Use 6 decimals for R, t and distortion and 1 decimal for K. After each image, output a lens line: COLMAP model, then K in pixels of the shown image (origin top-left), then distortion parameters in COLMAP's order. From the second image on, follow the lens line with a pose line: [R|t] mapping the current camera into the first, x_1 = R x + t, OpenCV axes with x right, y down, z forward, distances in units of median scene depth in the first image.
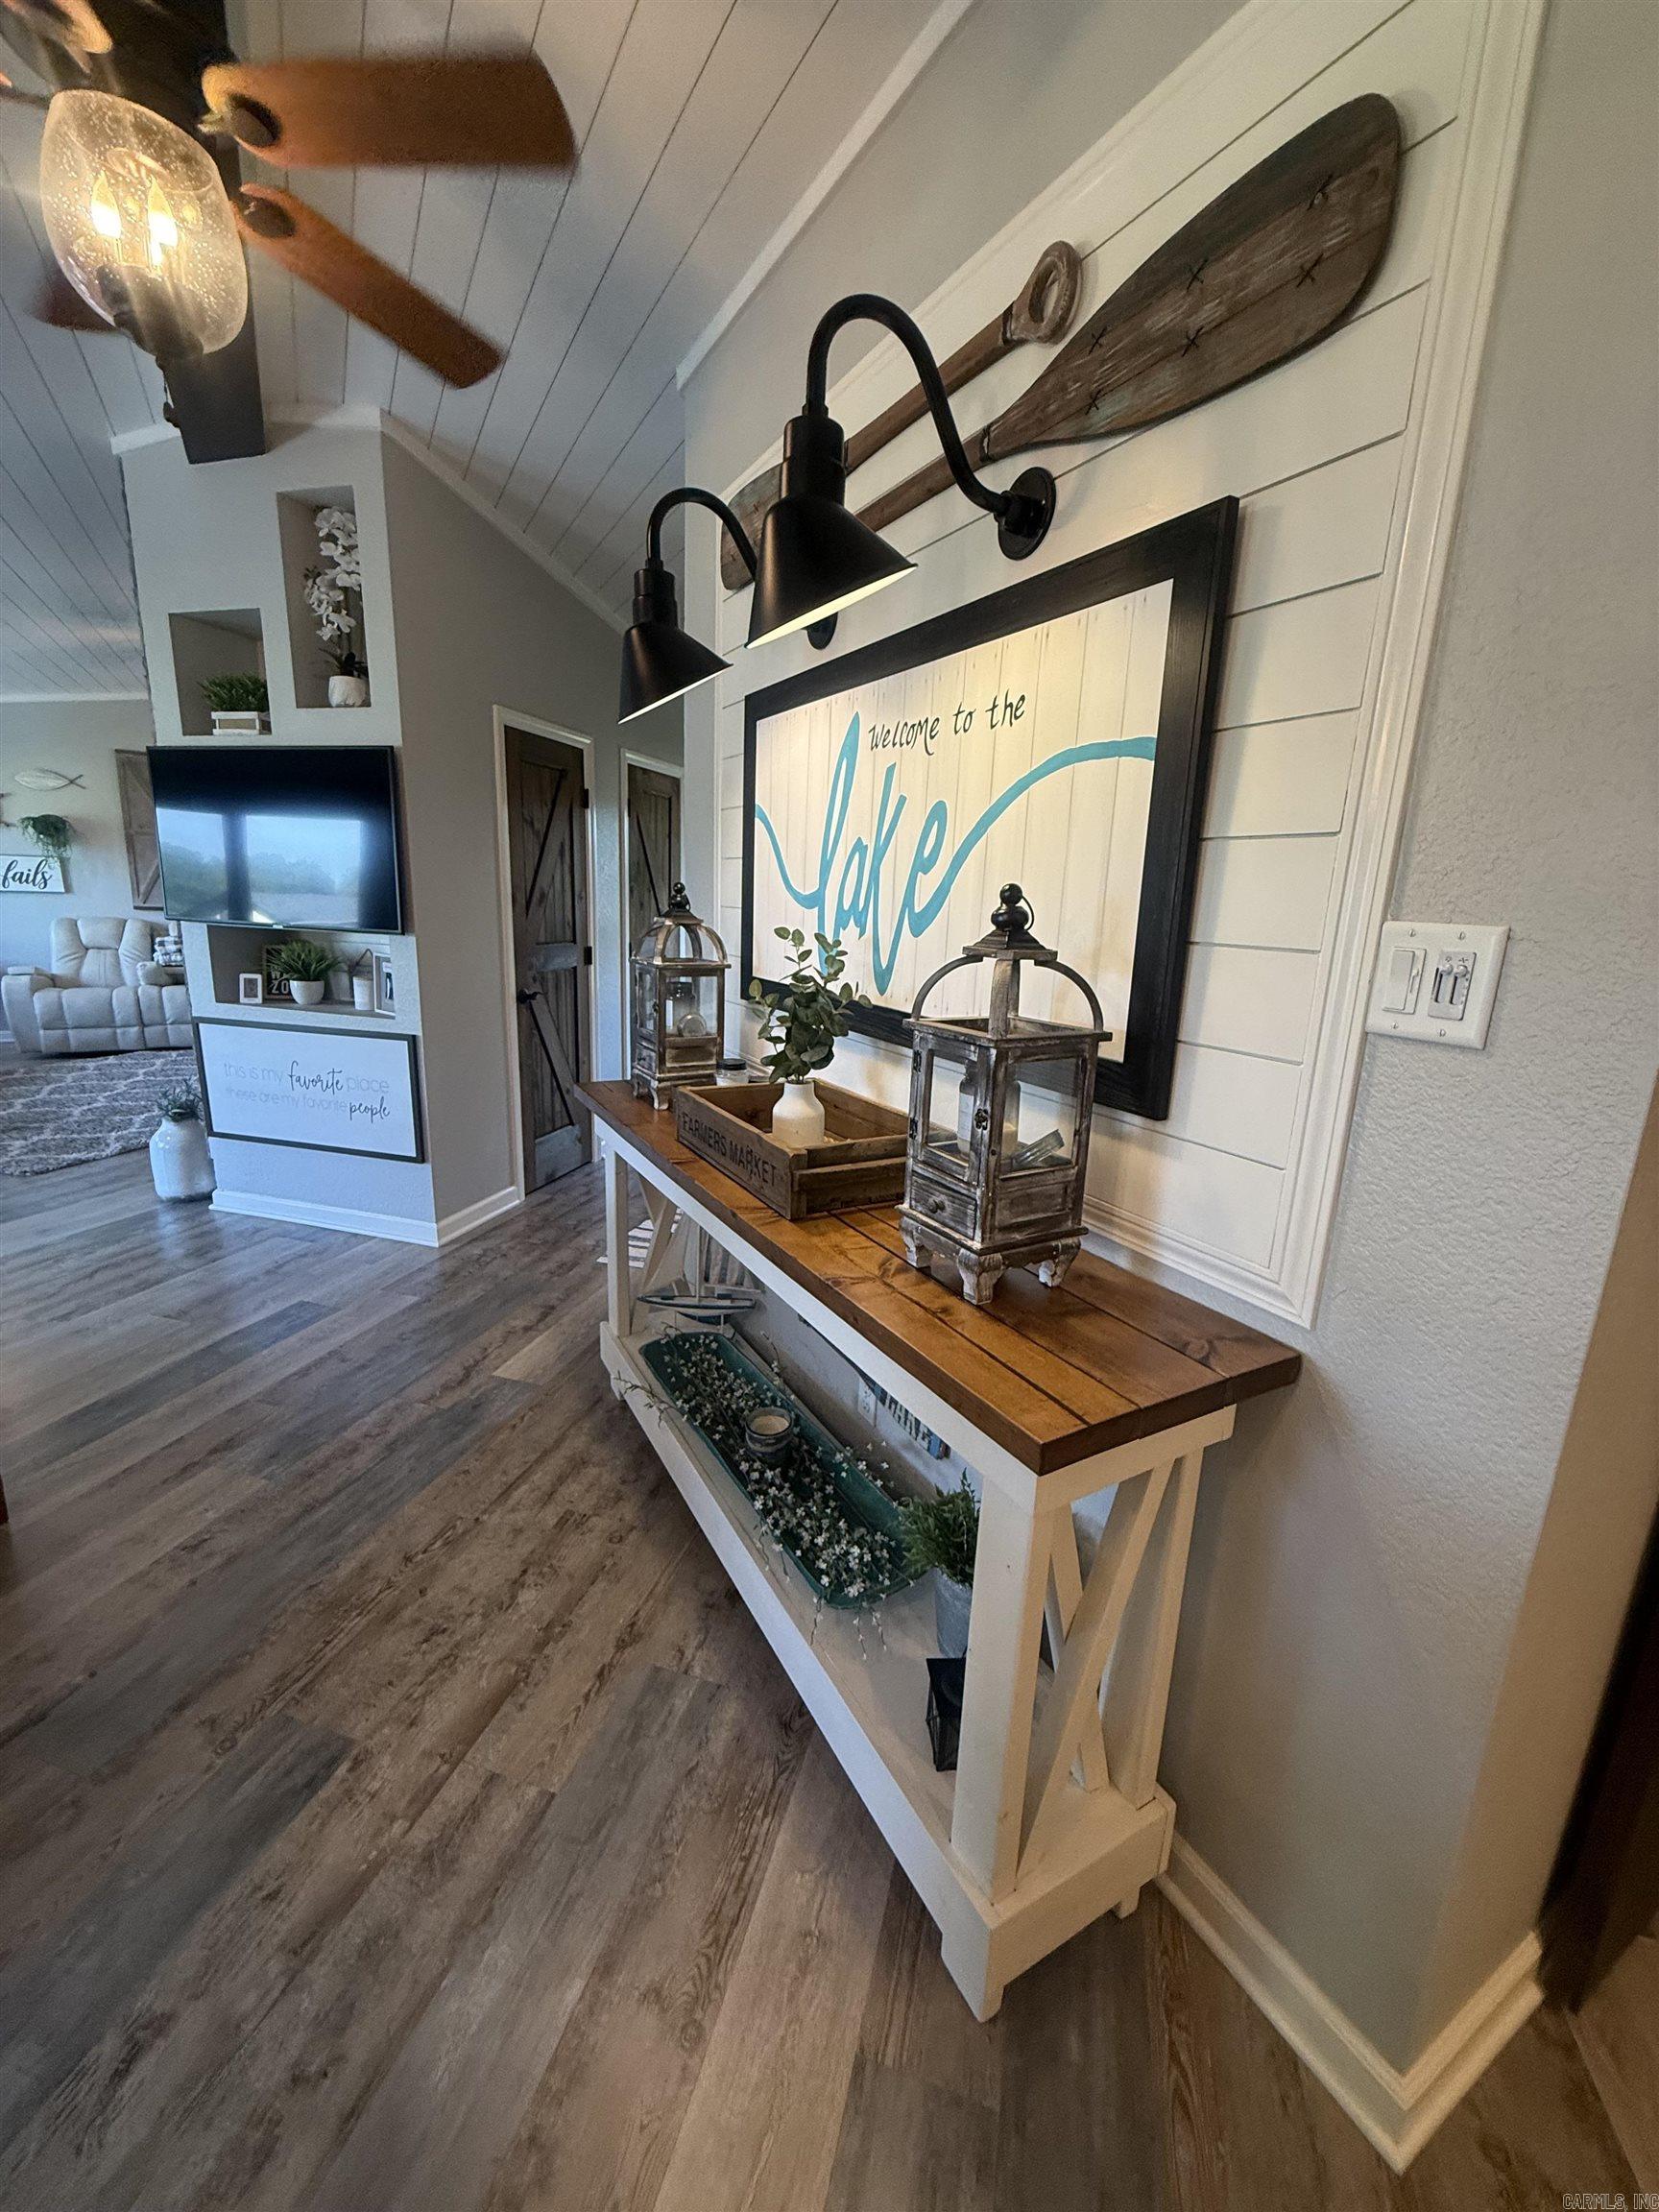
lens RADIAL K [[880.5, 0, 827.1], [0, 880.5, 1099.8], [0, 0, 1]] dist [0.001615, -0.000335]
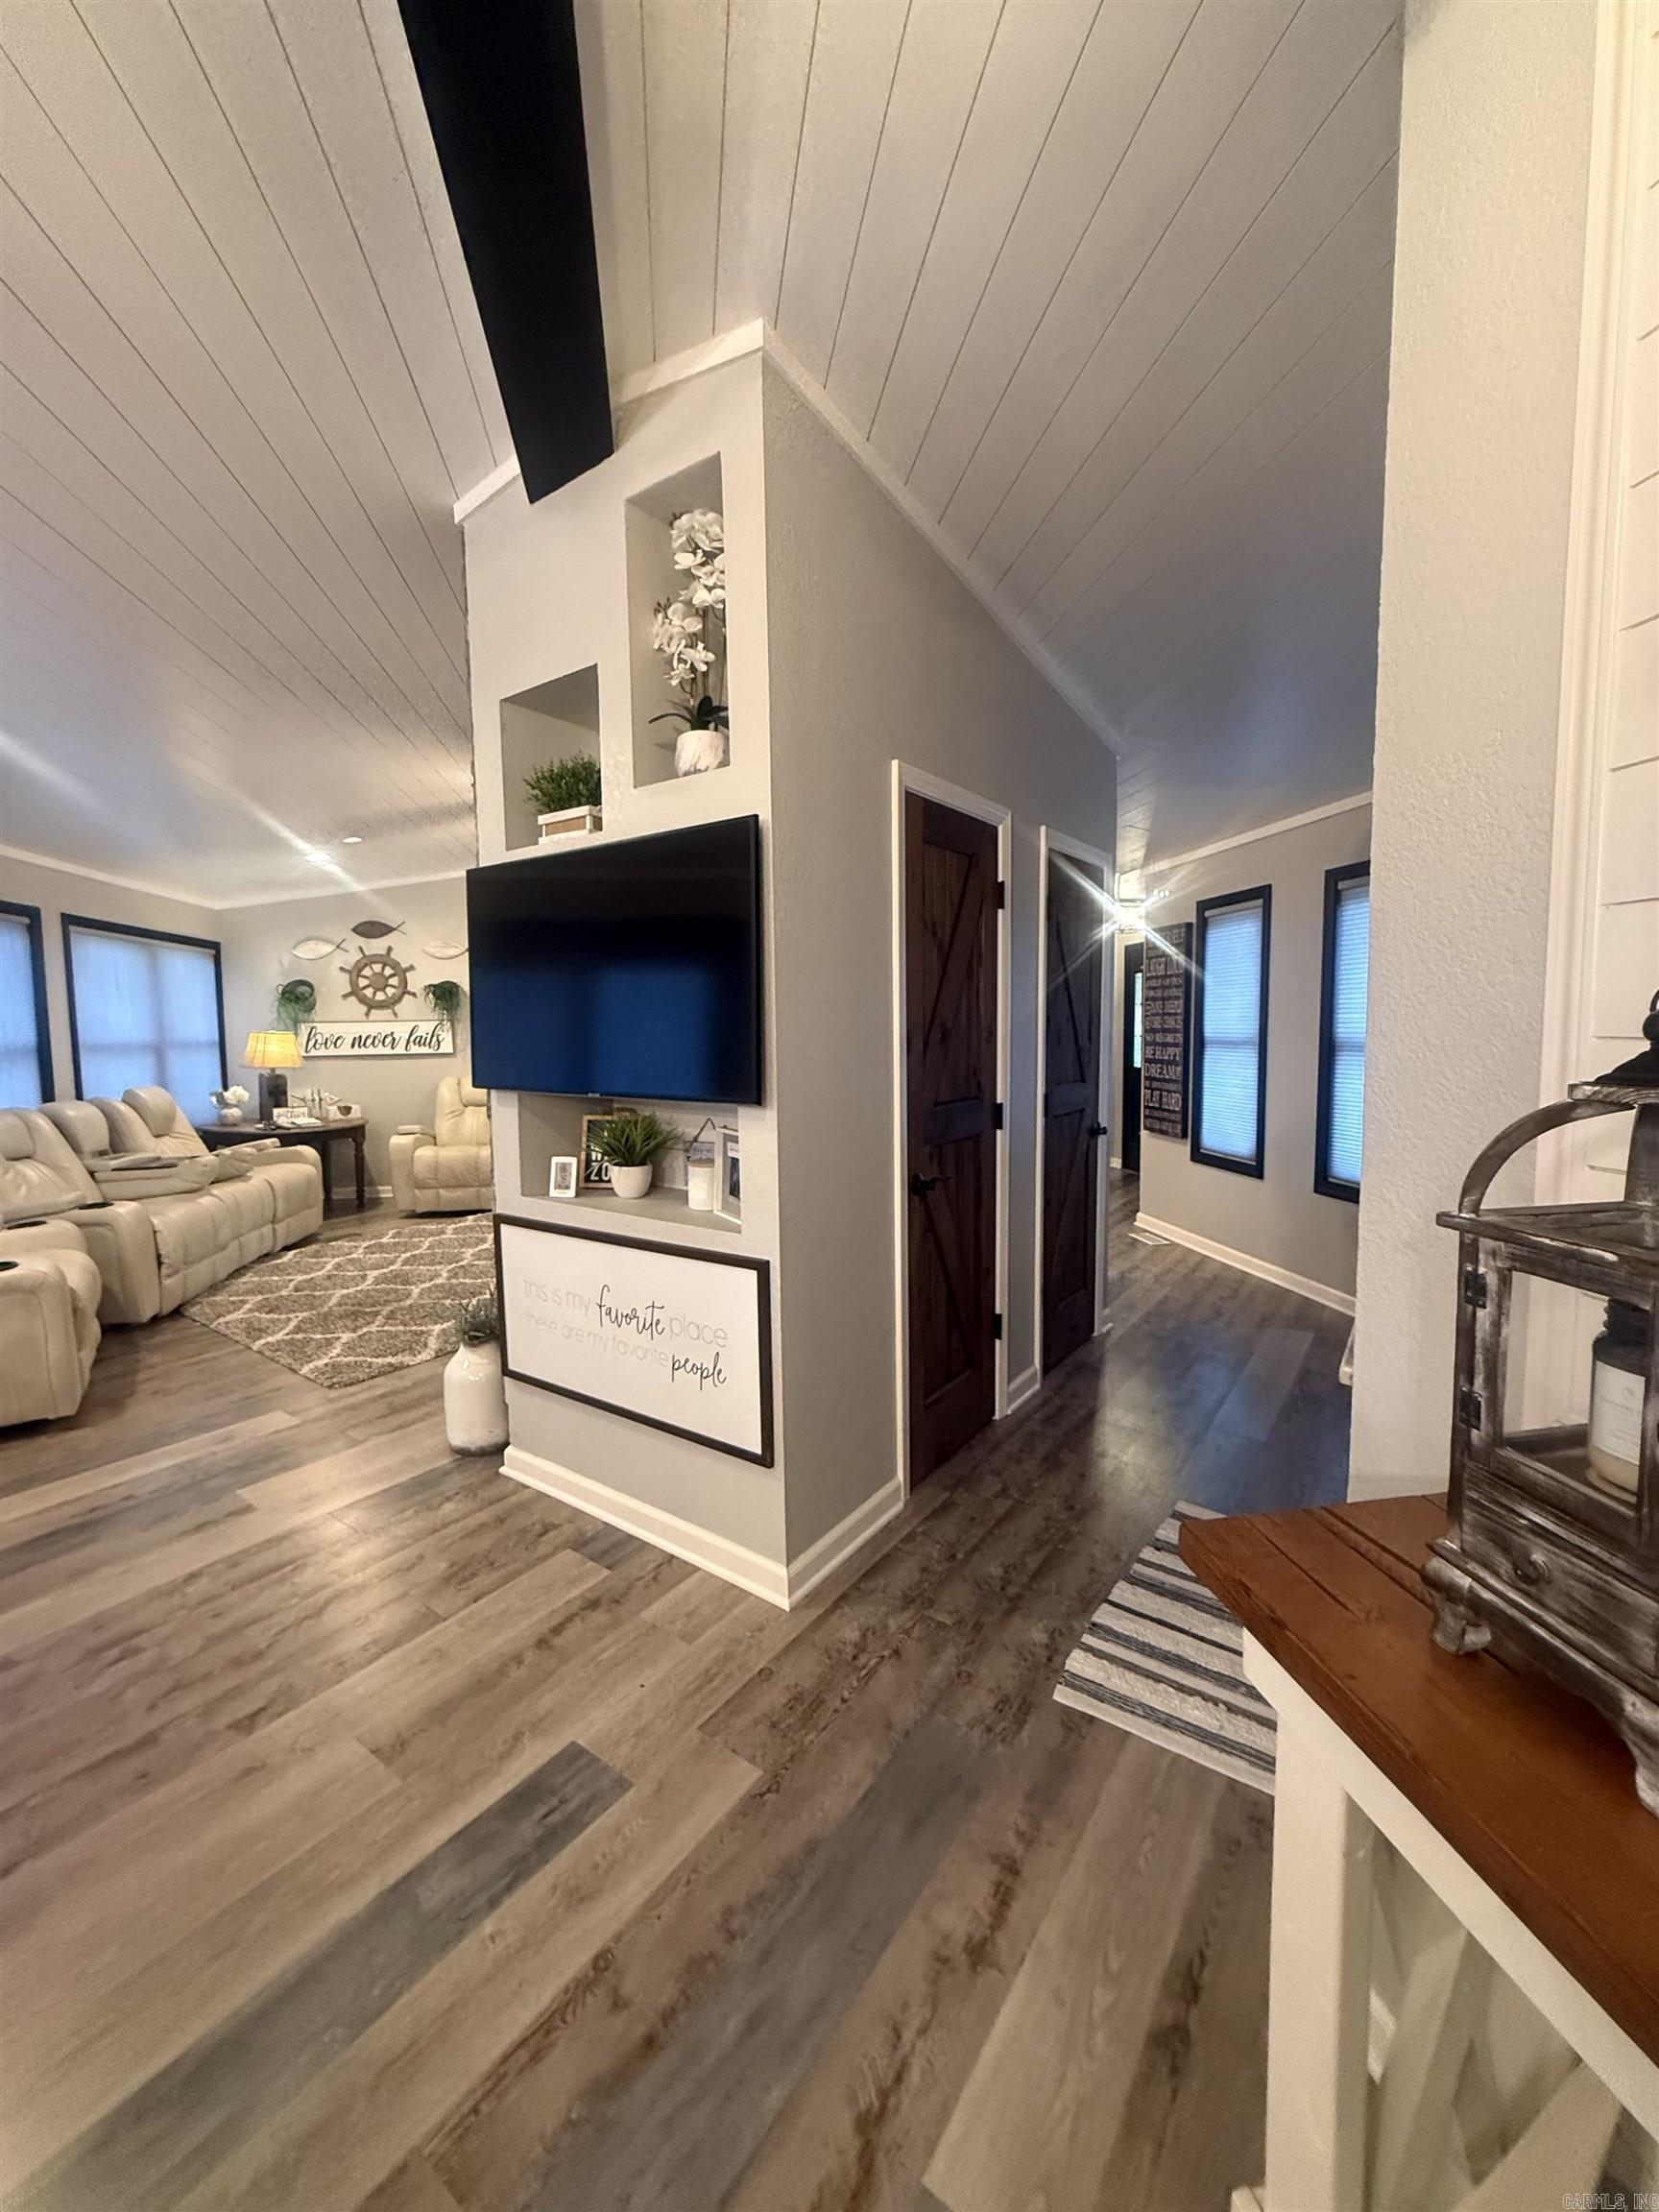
lens RADIAL K [[880.6, 0, 827.1], [0, 880.6, 1101.6], [0, 0, 1]] dist [-0.000200, 0.000050]
pose [[0.939635, -0.019663, -0.341612, -0.334934], [-0.030421, 0.989594, -0.140635, -0.155558], [0.340823, 0.142537, 0.929259, 0.655419]]
